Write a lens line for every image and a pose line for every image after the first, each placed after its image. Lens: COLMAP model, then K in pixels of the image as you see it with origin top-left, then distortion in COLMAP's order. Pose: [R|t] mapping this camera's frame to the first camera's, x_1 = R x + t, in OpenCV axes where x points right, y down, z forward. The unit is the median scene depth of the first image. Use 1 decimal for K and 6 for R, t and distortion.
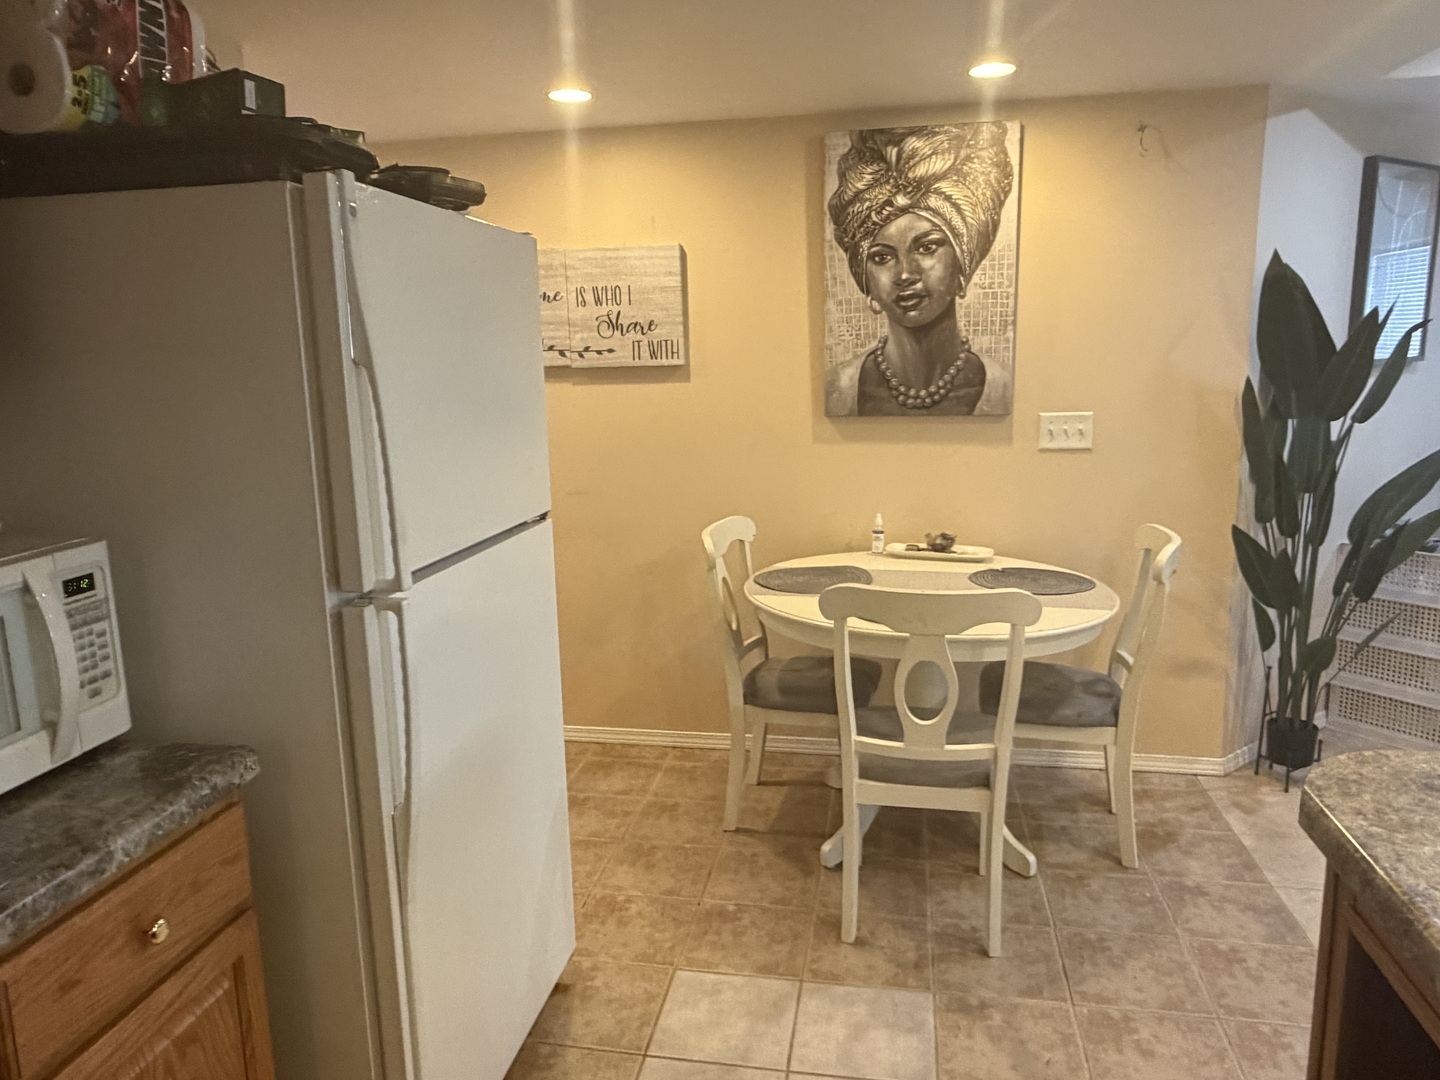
lens RADIAL K [[1007.5, 0, 720.0], [0, 1007.5, 540.0], [0, 0, 1]] dist [-0.001158, 0.000346]
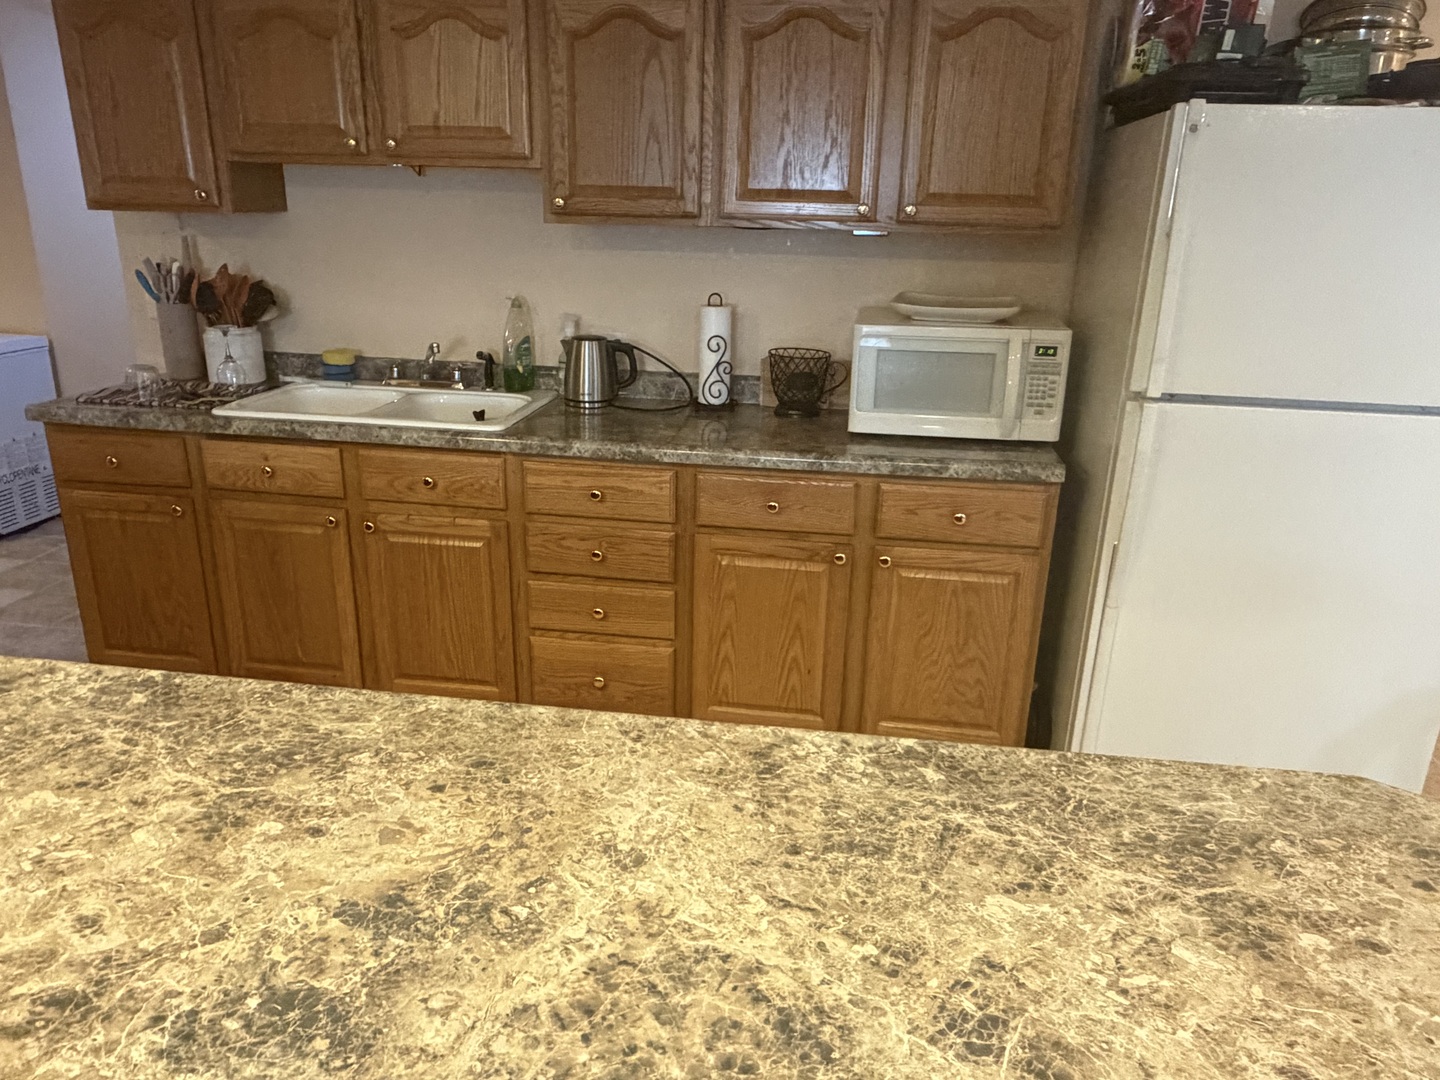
lens RADIAL K [[1007.5, 0, 720.0], [0, 1007.5, 540.0], [0, 0, 1]] dist [-0.001158, 0.000346]
pose [[0.035497, 0.341236, -0.939307, 1.153719], [-0.205989, 0.922215, 0.327242, -0.113081], [0.977910, 0.181871, 0.103027, 0.291992]]
